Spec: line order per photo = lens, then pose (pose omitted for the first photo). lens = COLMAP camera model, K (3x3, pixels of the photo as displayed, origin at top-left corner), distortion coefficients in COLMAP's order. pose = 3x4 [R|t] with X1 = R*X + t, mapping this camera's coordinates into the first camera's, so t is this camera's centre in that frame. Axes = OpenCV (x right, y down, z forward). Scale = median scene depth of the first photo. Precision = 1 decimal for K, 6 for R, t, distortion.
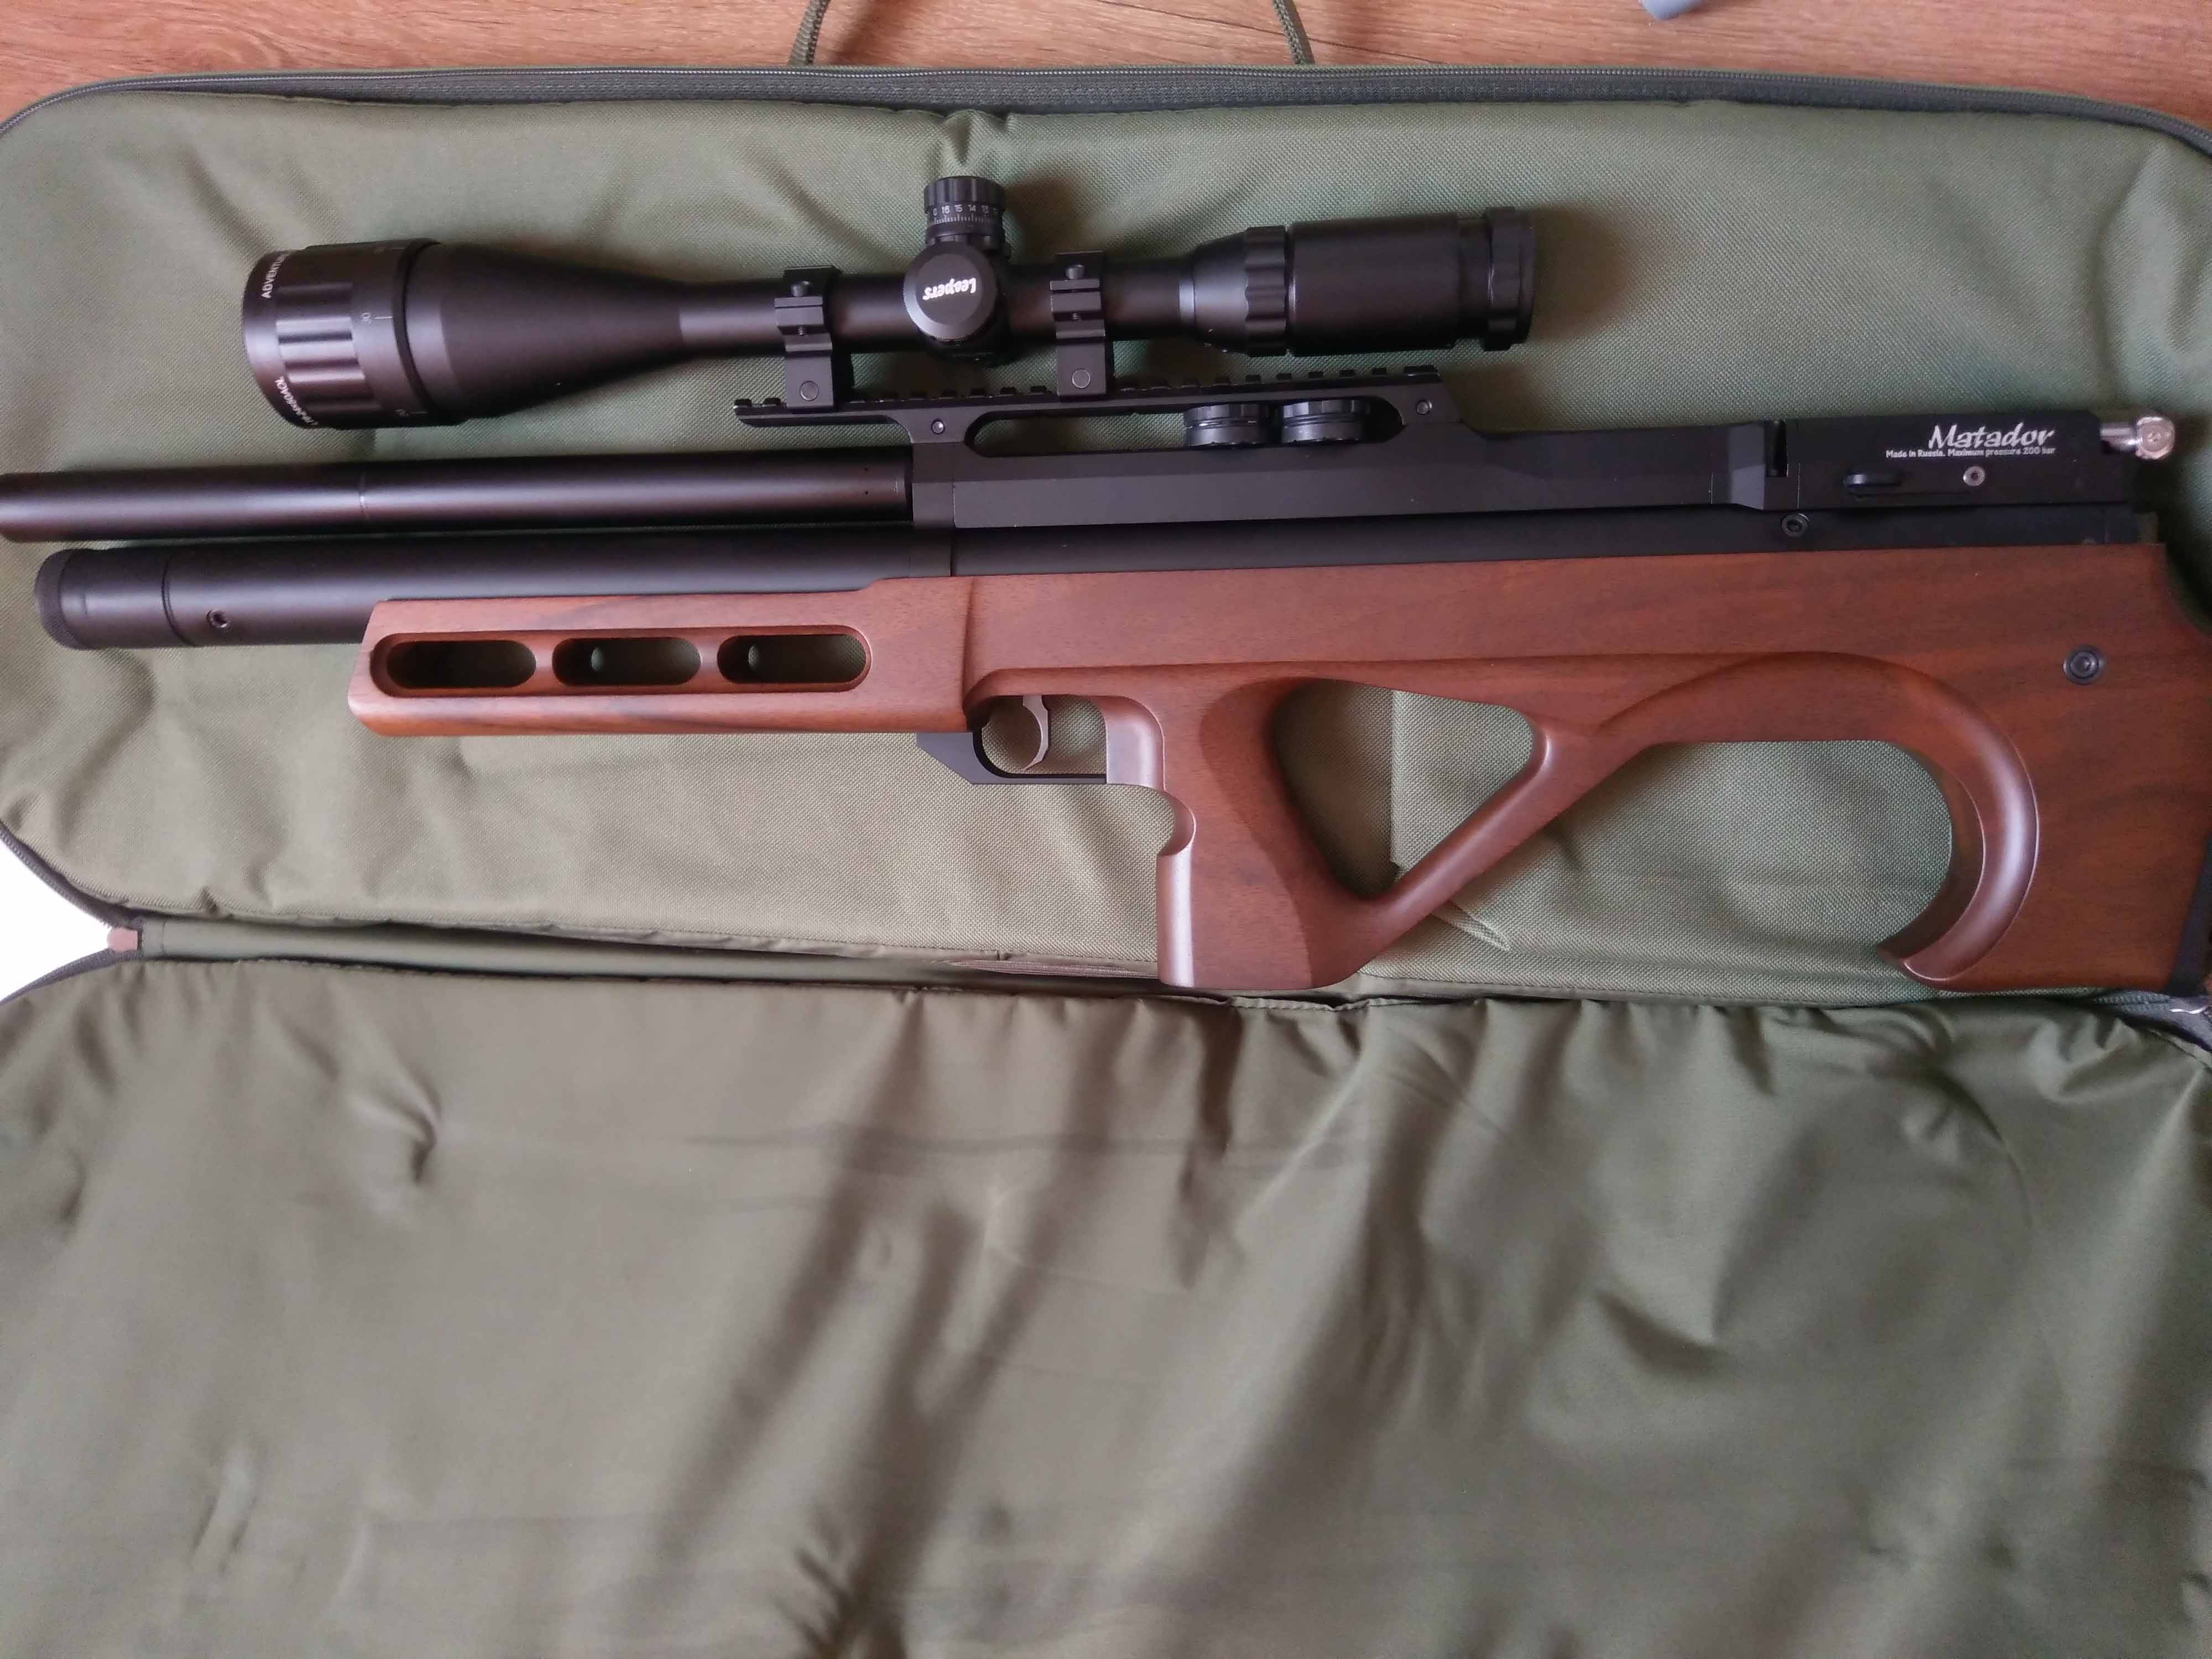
lens RADIAL K [[1652.6, 0, 1084.4], [0, 1652.6, 834.3], [0, 0, 1]] dist [0.055016, -0.113629]
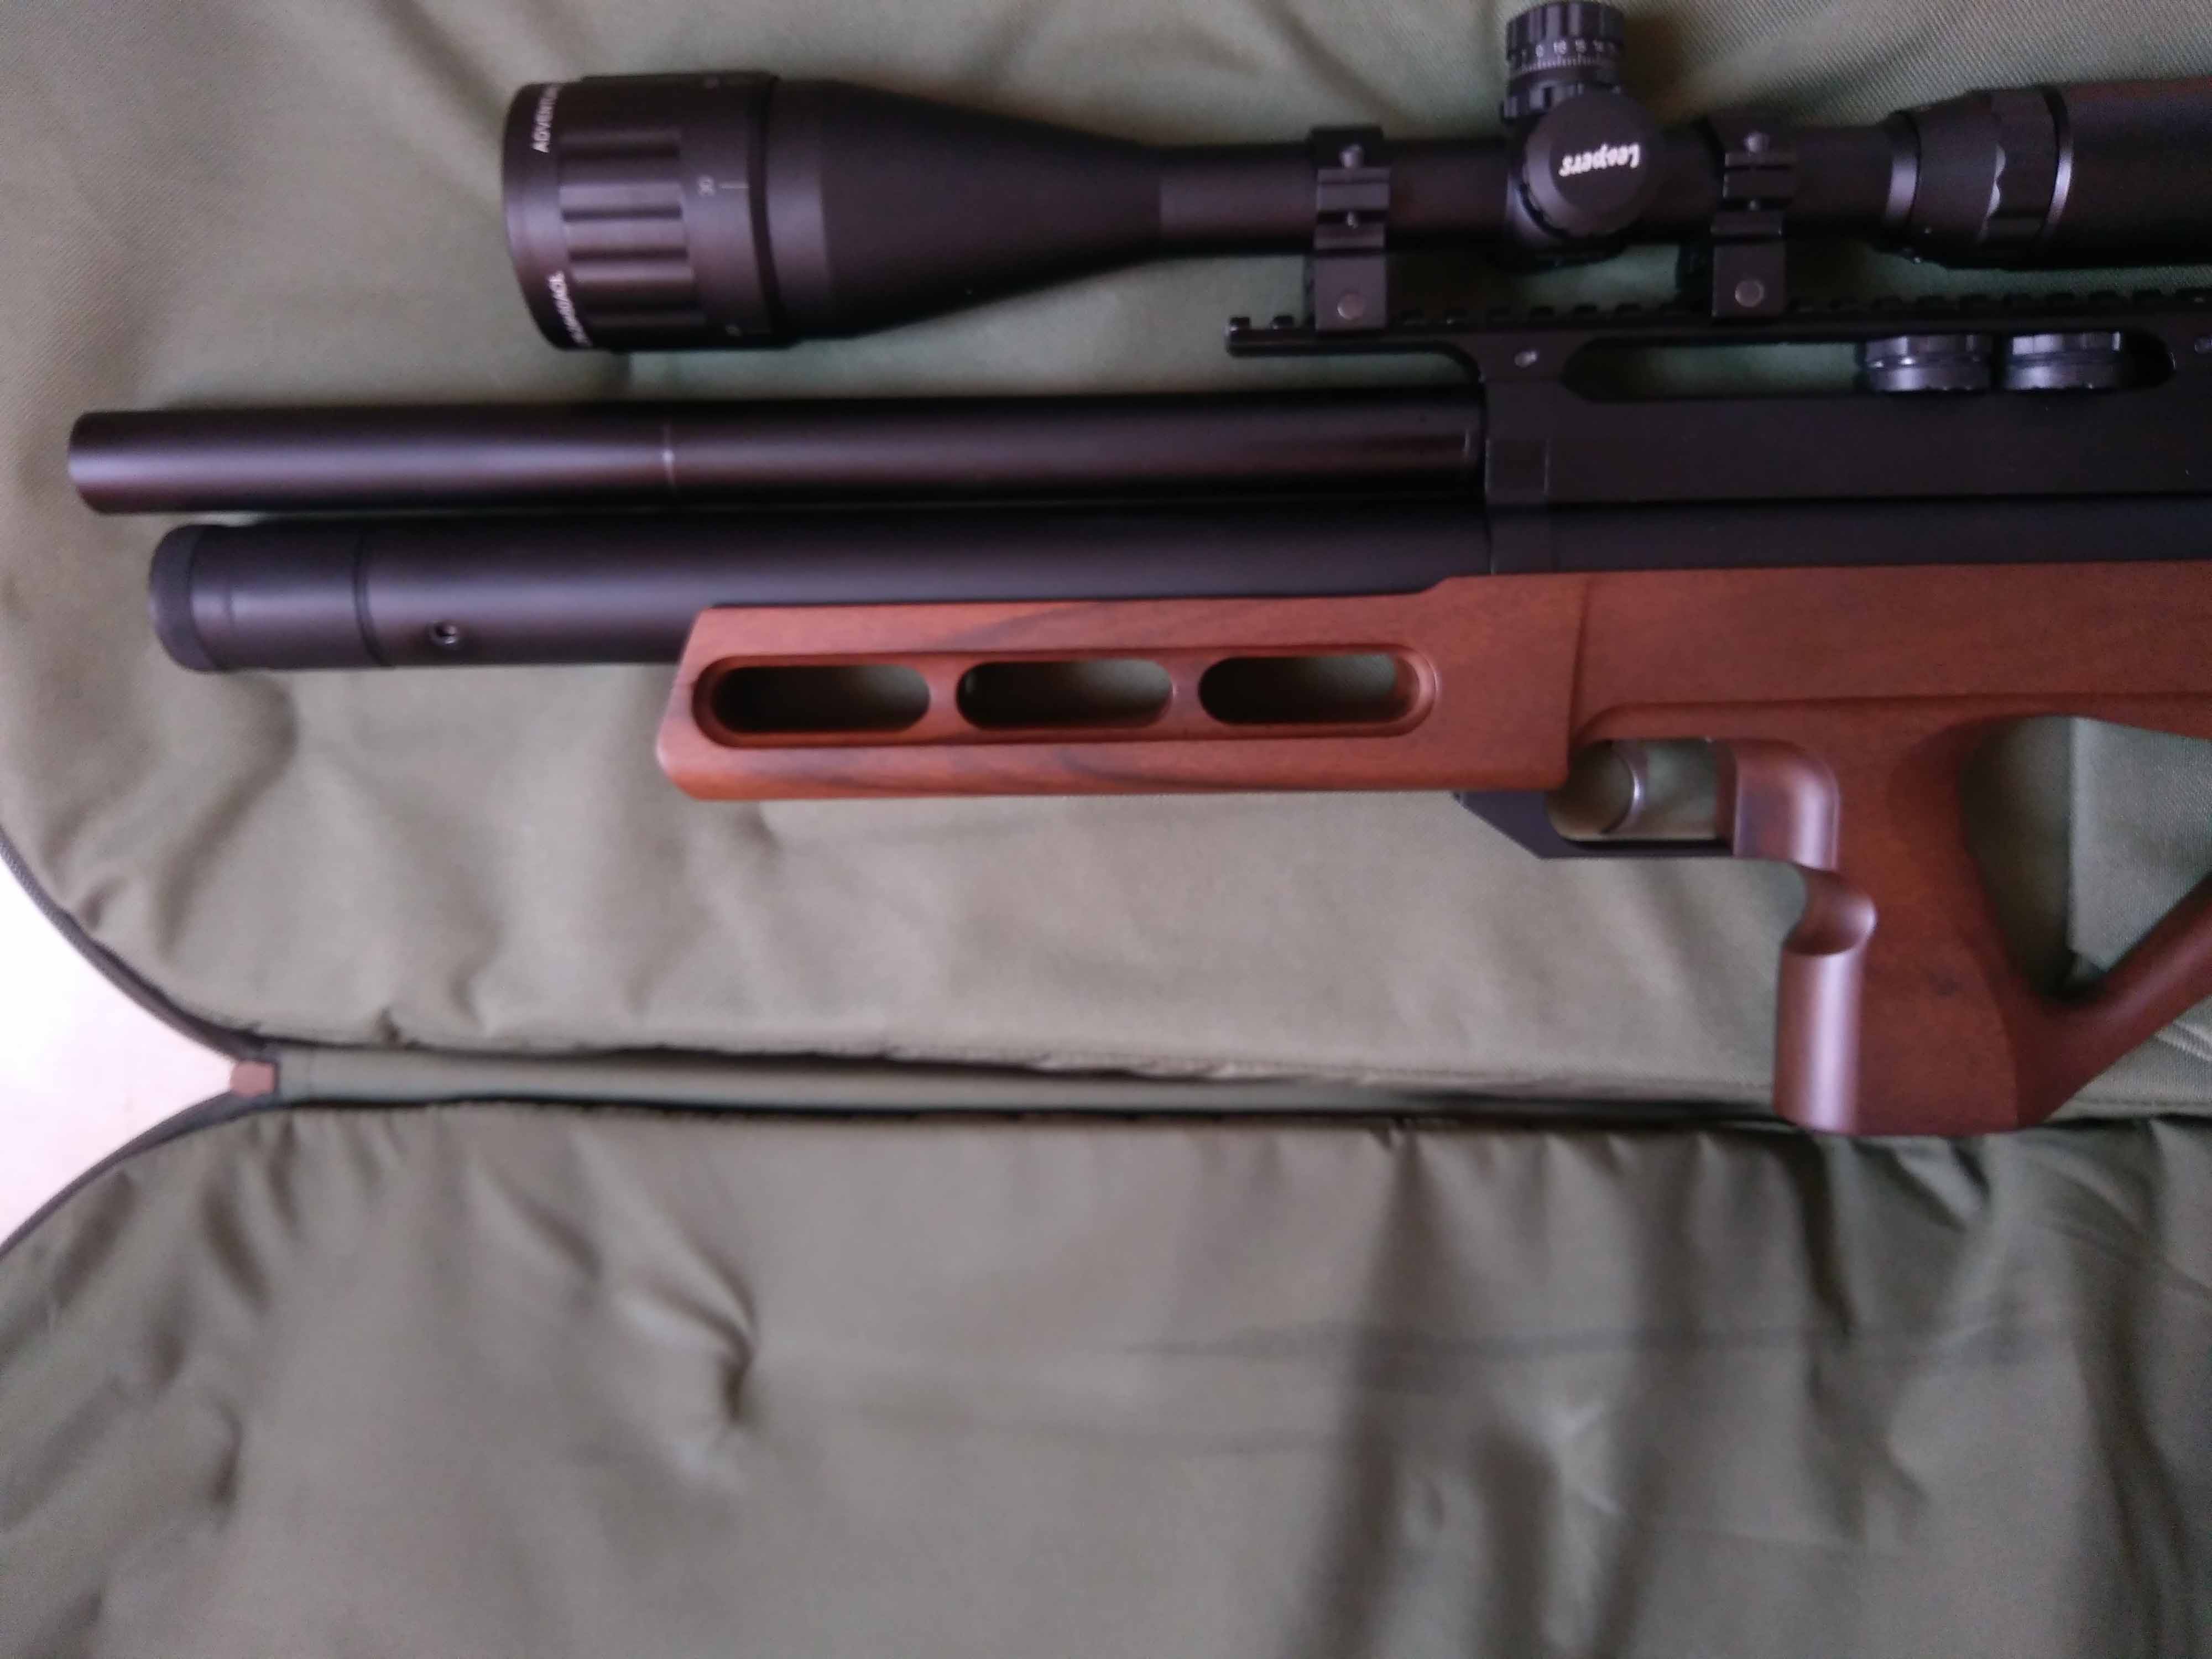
lens RADIAL K [[1721.0, 0, 1087.5], [0, 1721.0, 835.9], [0, 0, 1]] dist [0.078643, -0.177269]
pose [[0.994581, -0.015322, 0.102831, -0.339853], [0.011805, 0.999327, 0.034723, -0.068231], [-0.103294, -0.033321, 0.994093, 0.268750]]
